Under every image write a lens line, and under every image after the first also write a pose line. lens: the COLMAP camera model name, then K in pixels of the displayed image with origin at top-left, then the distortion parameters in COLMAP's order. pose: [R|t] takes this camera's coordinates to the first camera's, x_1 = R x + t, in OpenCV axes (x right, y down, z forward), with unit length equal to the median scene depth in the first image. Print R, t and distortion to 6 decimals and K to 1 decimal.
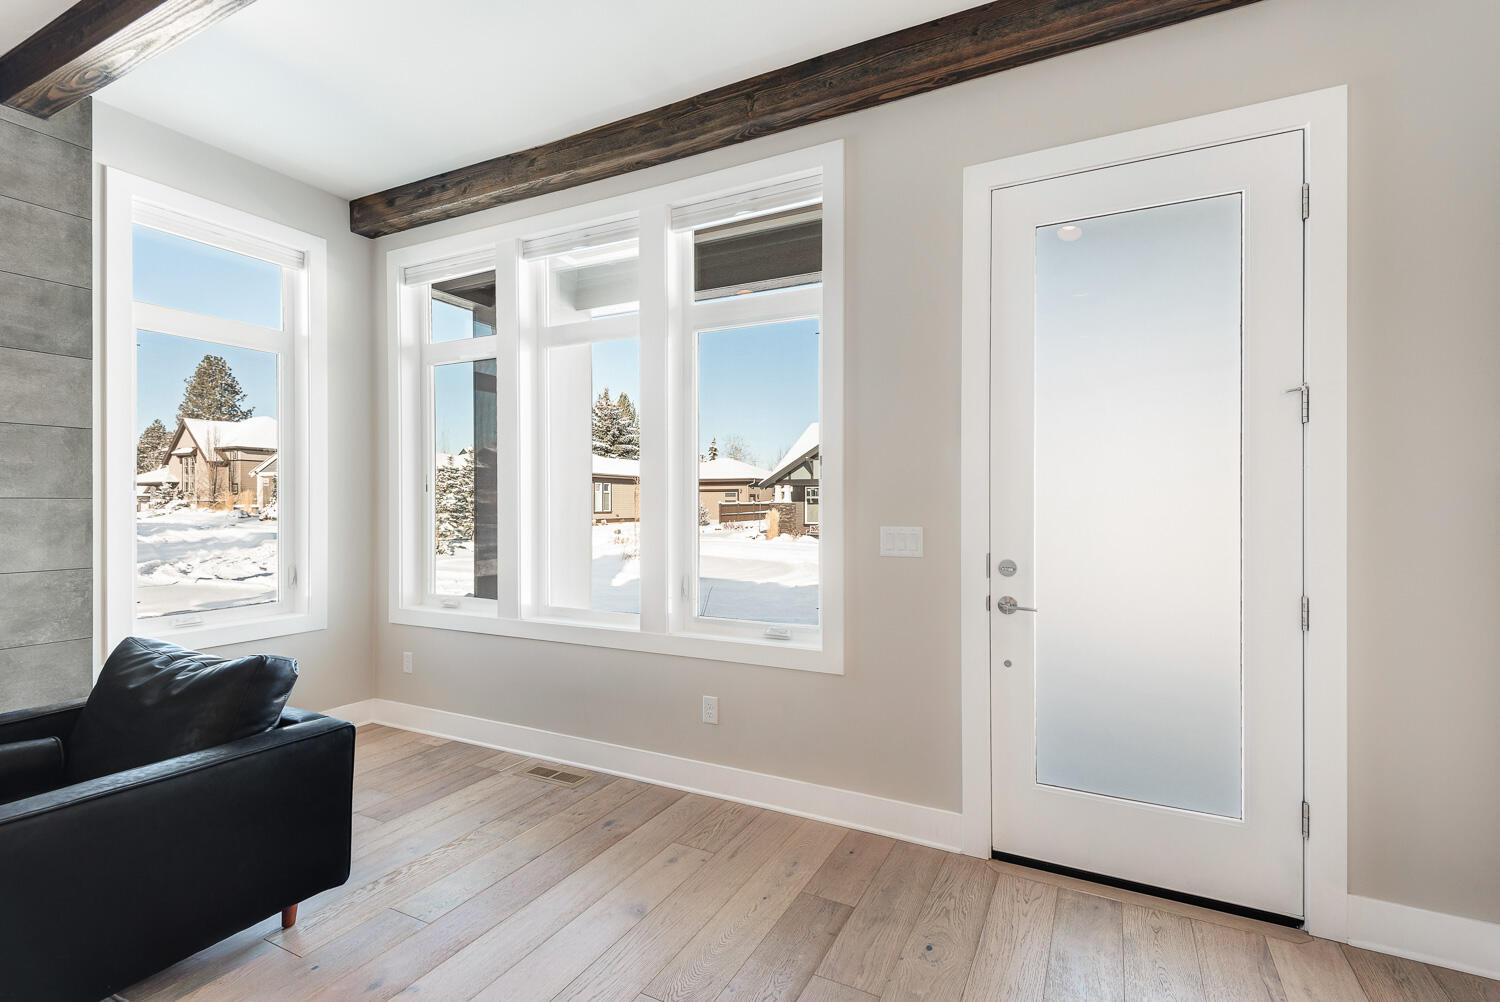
lens RADIAL K [[690.4, 0, 744.8], [0, 690.4, 506.4], [0, 0, 1]] dist [0.024905, -0.013551]
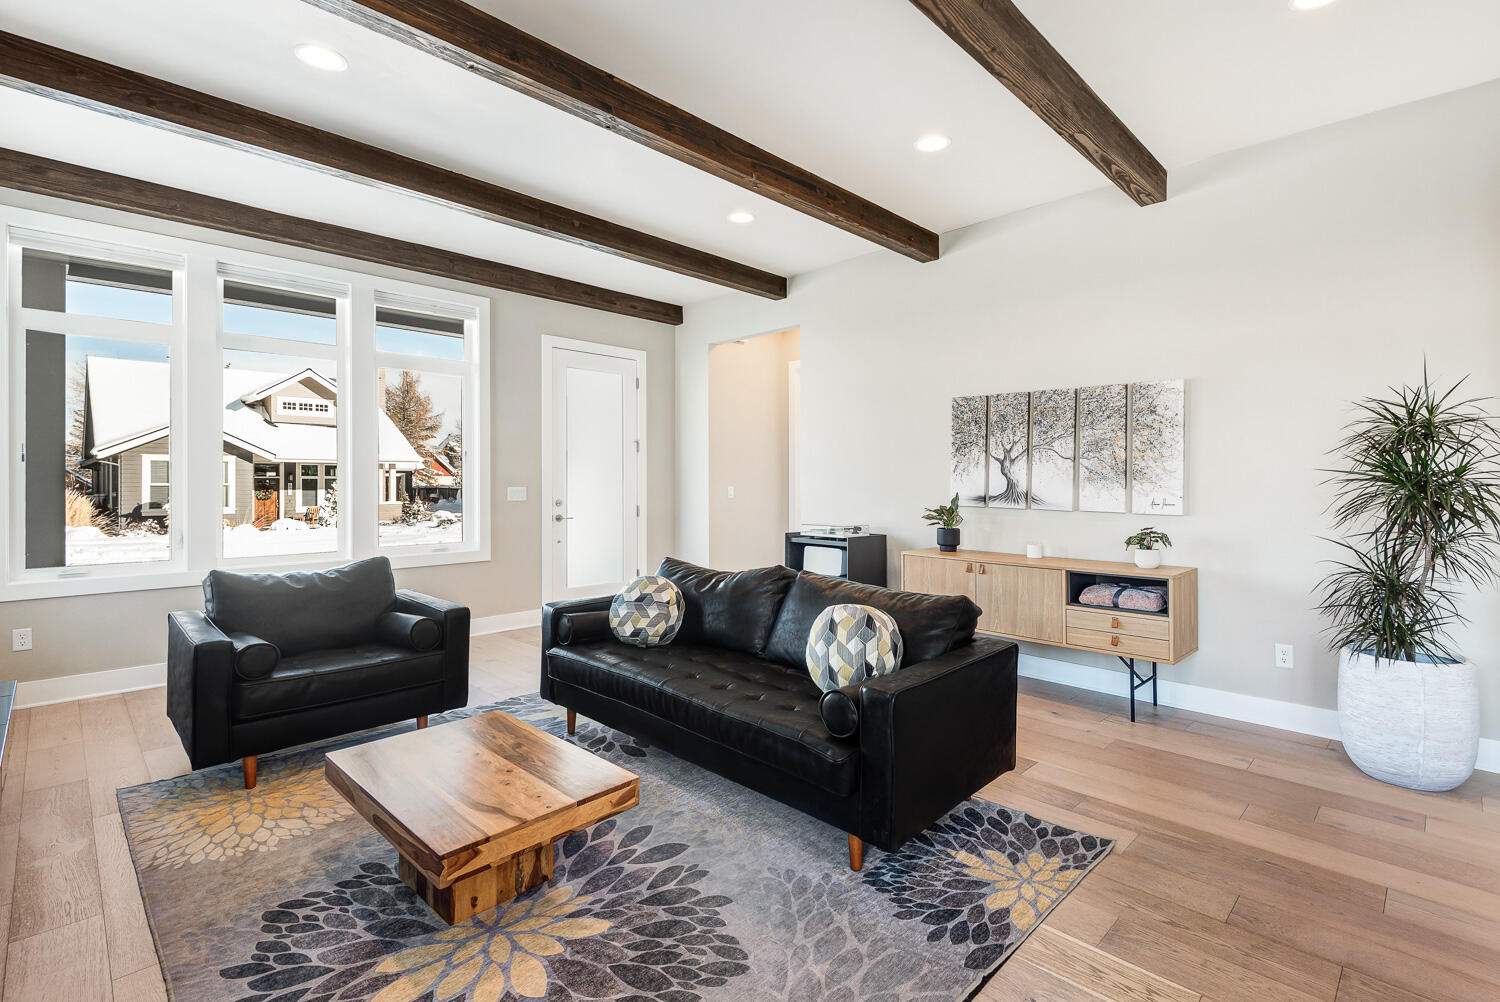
lens RADIAL K [[690.4, 0, 749.9], [0, 690.4, 488.1], [0, 0, 1]] dist [0.024905, -0.013551]
pose [[0.305697, -0.011678, 0.952057, -1.099431], [-0.000285, 0.999924, 0.012356, 0.003379], [-0.952129, -0.004049, 0.305670, -0.250919]]
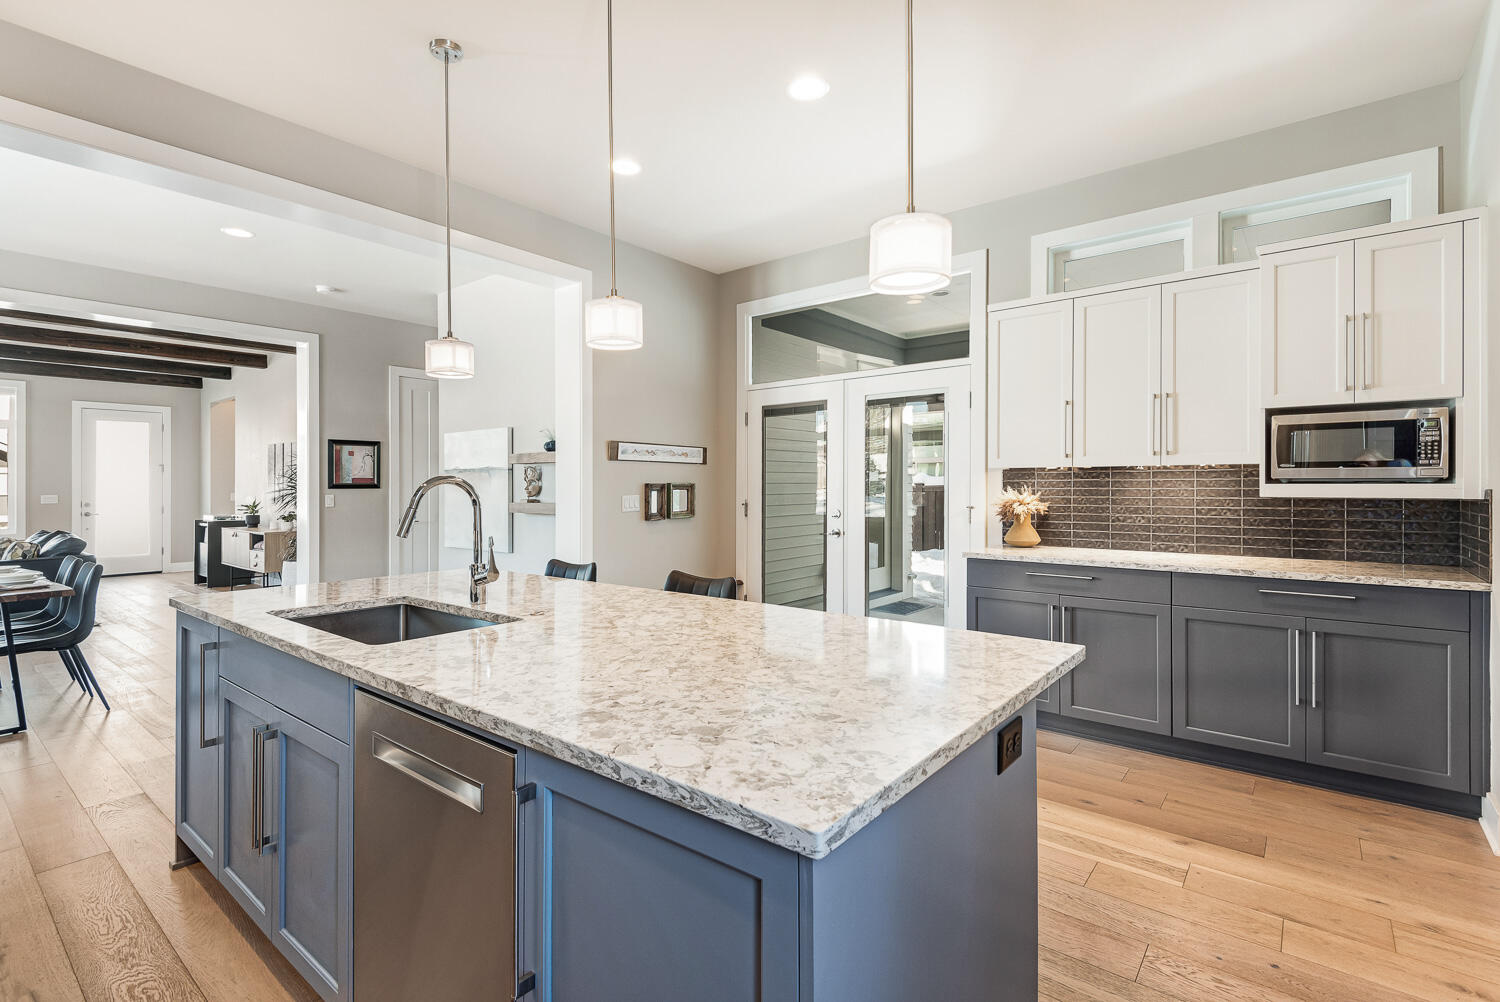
lens RADIAL K [[690.4, 0, 733.5], [0, 690.4, 480.5], [0, 0, 1]] dist [0.024905, -0.013551]
pose [[0.208172, 0.009032, 0.978050, -1.708873], [0.006148, 0.999926, -0.010543, 0.009562], [-0.978073, 0.008207, 0.208101, -2.132890]]
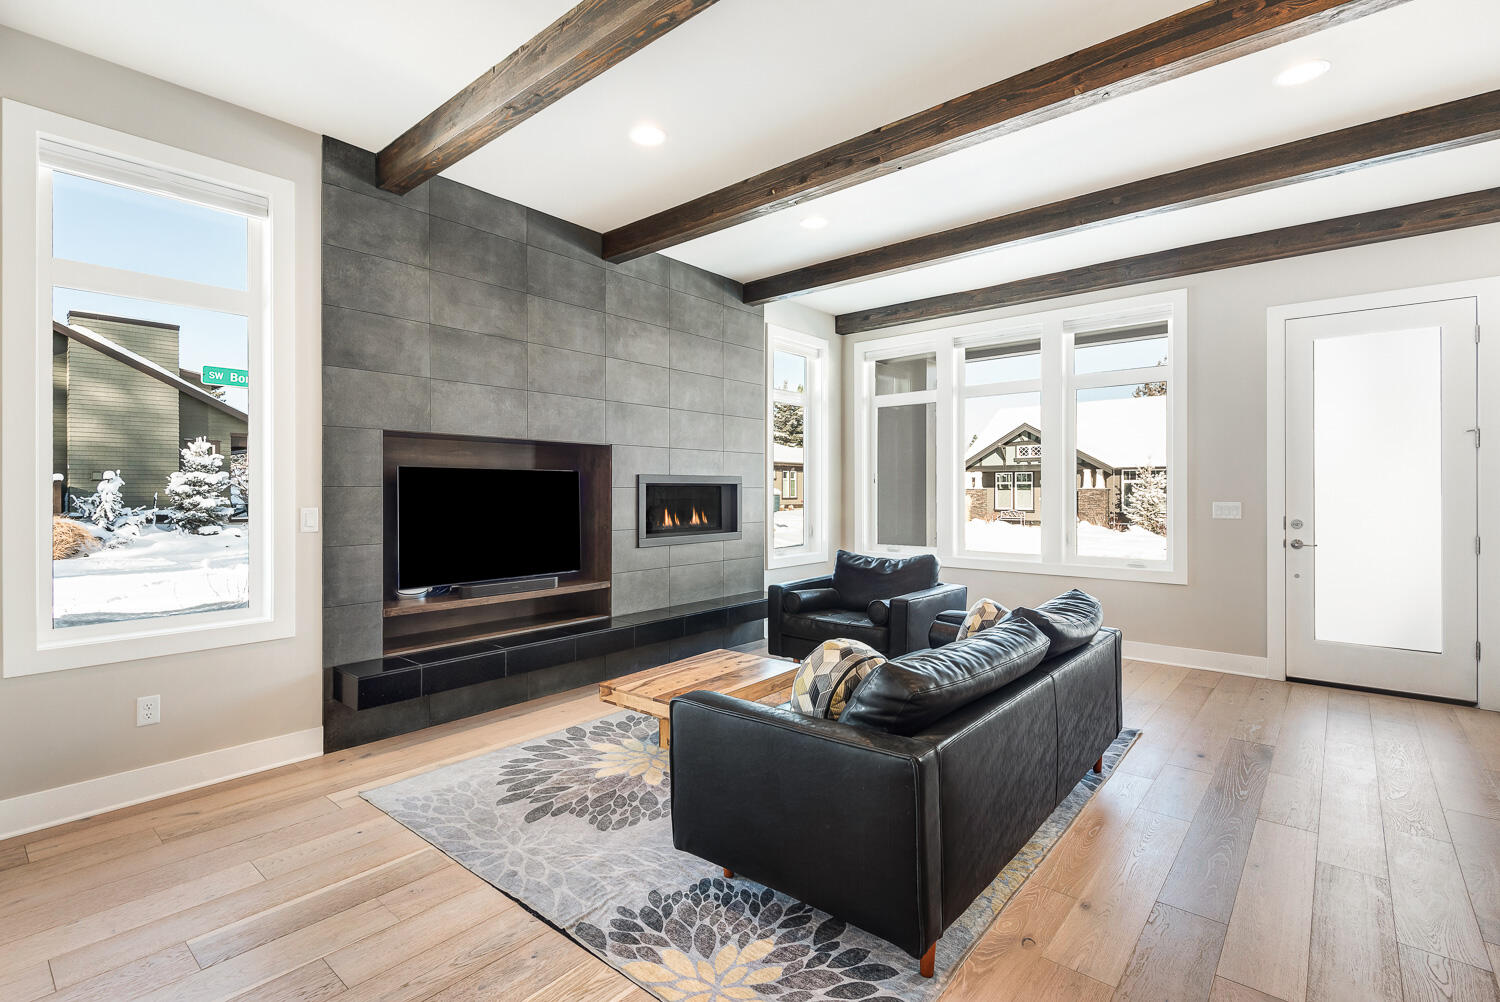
lens RADIAL K [[690.4, 0, 745.5], [0, 690.4, 494.0], [0, 0, 1]] dist [0.024905, -0.013551]
pose [[0.974154, -0.002472, -0.225869, -0.397145], [0.002846, 0.999995, 0.001328, 0.001525], [0.225865, -0.001937, 0.974157, -0.719303]]
